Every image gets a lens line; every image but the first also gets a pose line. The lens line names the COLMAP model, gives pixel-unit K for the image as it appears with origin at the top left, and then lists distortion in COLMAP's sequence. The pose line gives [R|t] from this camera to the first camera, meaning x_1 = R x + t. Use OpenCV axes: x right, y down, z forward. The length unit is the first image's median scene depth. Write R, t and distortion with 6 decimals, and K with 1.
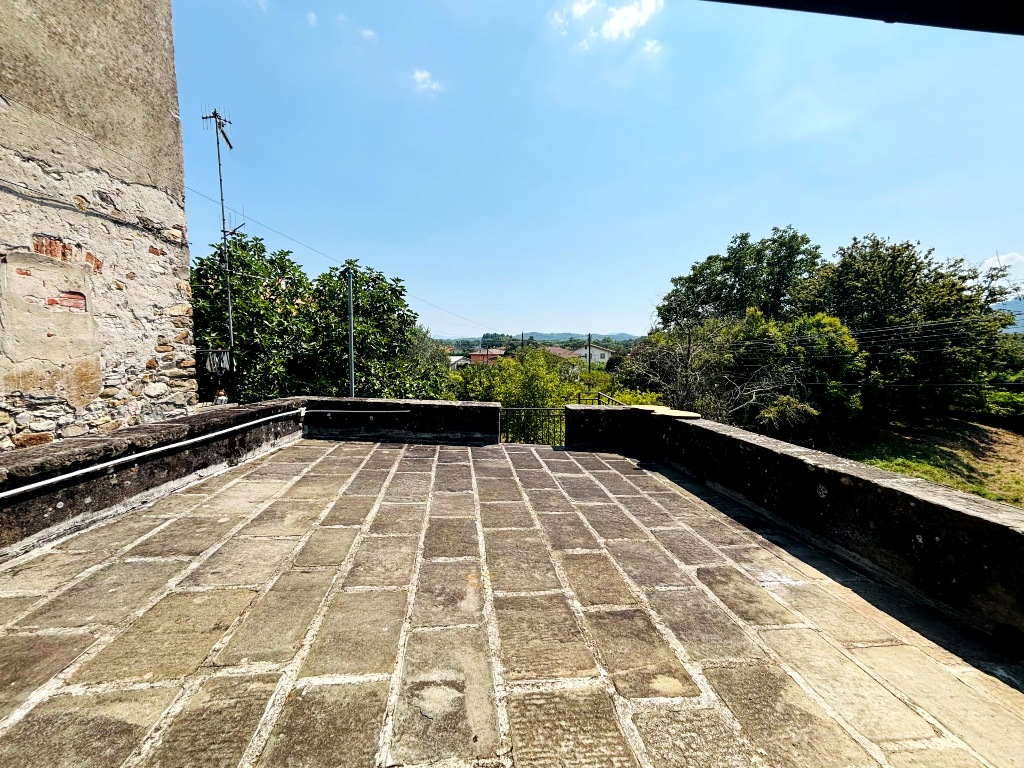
lens RADIAL K [[413.5, 0, 513.2], [0, 413.5, 379.1], [0, 0, 1]] dist [0.001102, 0.000394]
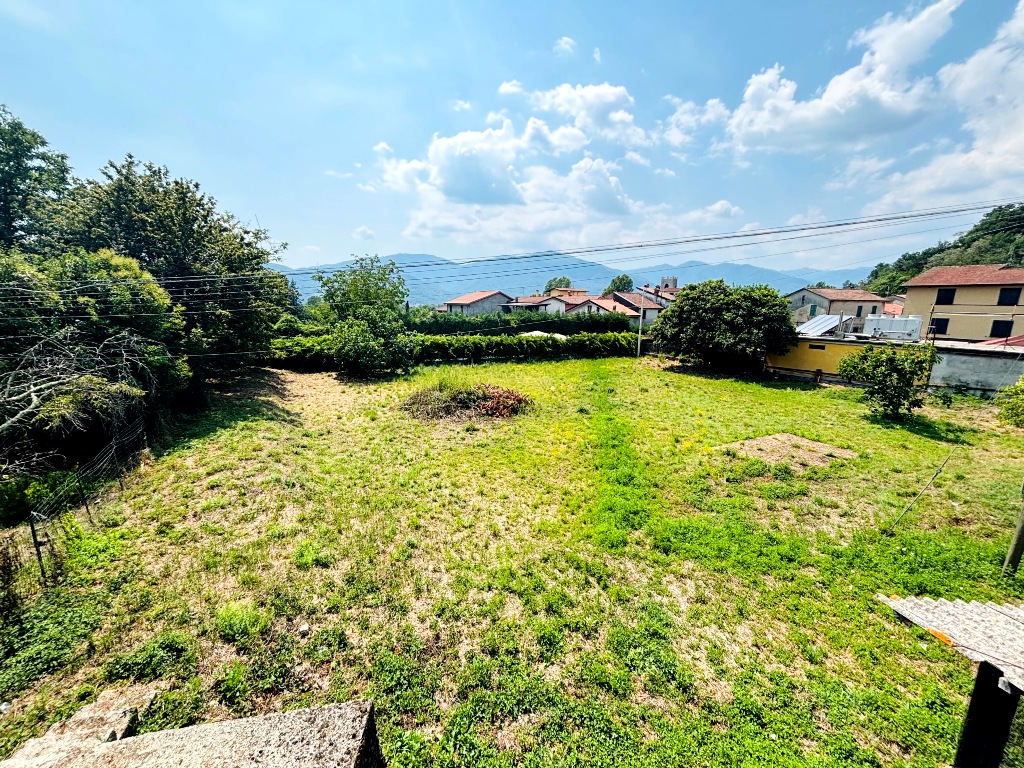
lens RADIAL K [[411.3, 0, 511.6], [0, 411.3, 386.2], [0, 0, 1]] dist [-0.000826, 0.000569]
pose [[0.133089, -0.187333, 0.973239, 0.397808], [0.058392, 0.981751, 0.180987, -0.062564], [-0.989382, 0.032742, 0.141599, 0.818647]]
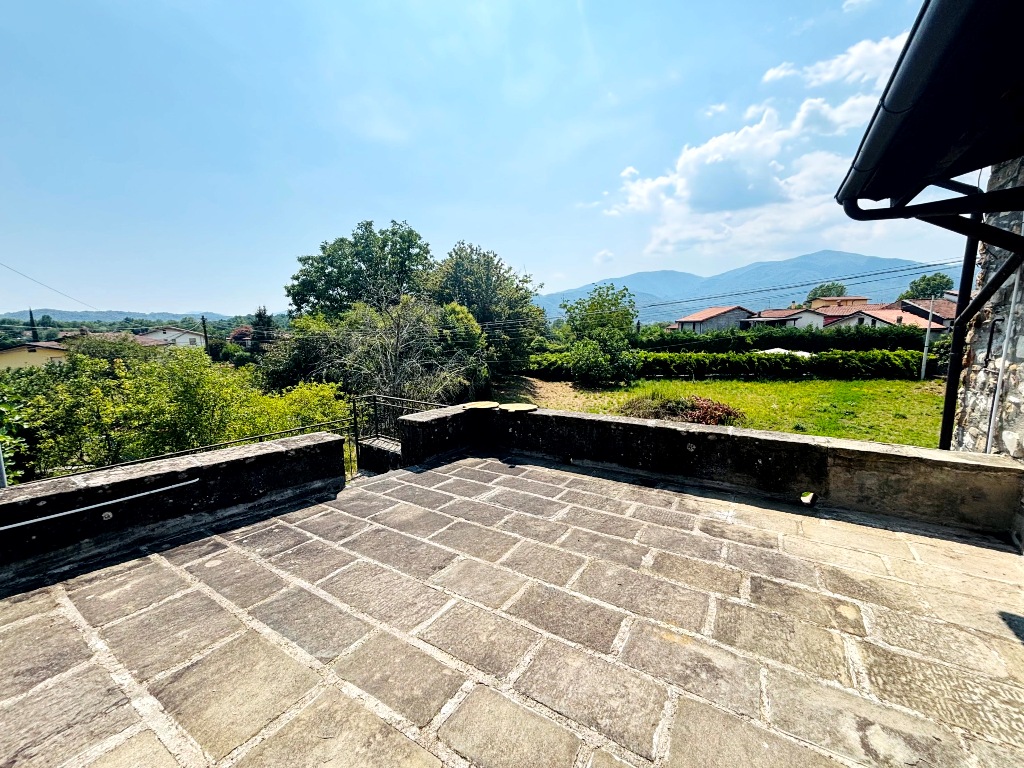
lens RADIAL K [[411.7, 0, 513.4], [0, 411.7, 384.0], [0, 0, 1]] dist [0.001384, 0.000709]
pose [[0.629814, -0.122634, 0.767004, -0.414174], [0.077167, 0.992452, 0.095315, -0.078520], [-0.772903, -0.000843, 0.634523, 0.308658]]
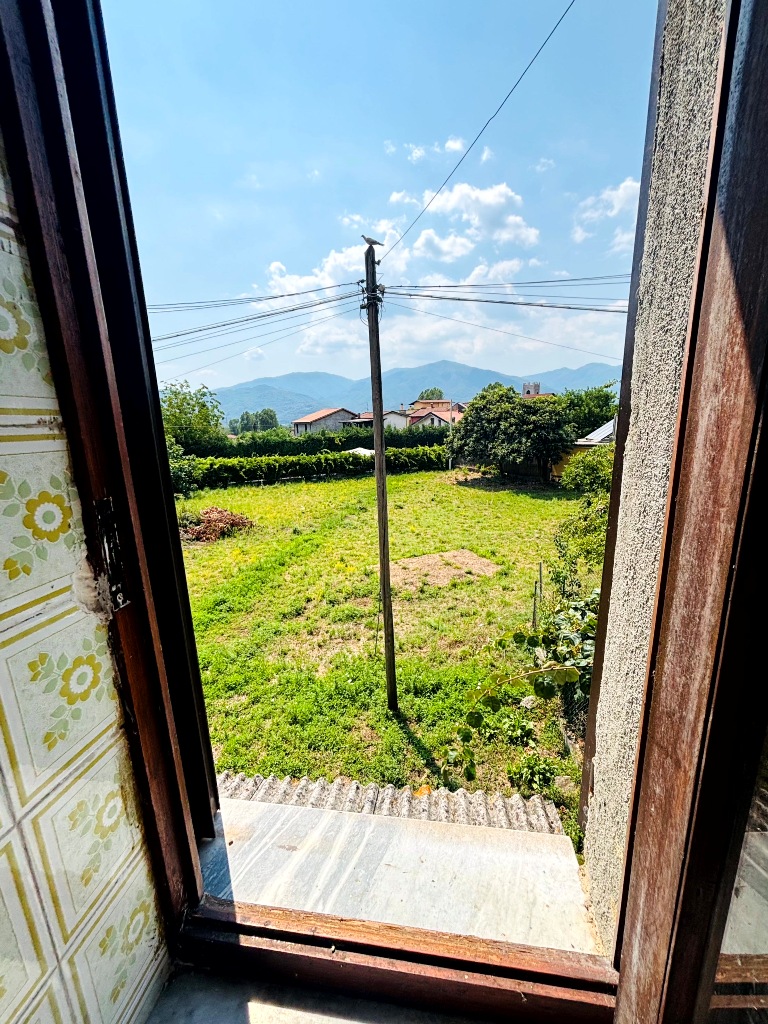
lens RADIAL K [[411.3, 0, 395.3], [0, 411.3, 512.8], [0, 0, 1]] dist [-0.000826, 0.000569]
pose [[0.170505, -0.221522, 0.960133, 0.729640], [0.105057, 0.972935, 0.205819, 0.043236], [-0.979740, 0.065775, 0.189163, -1.017600]]
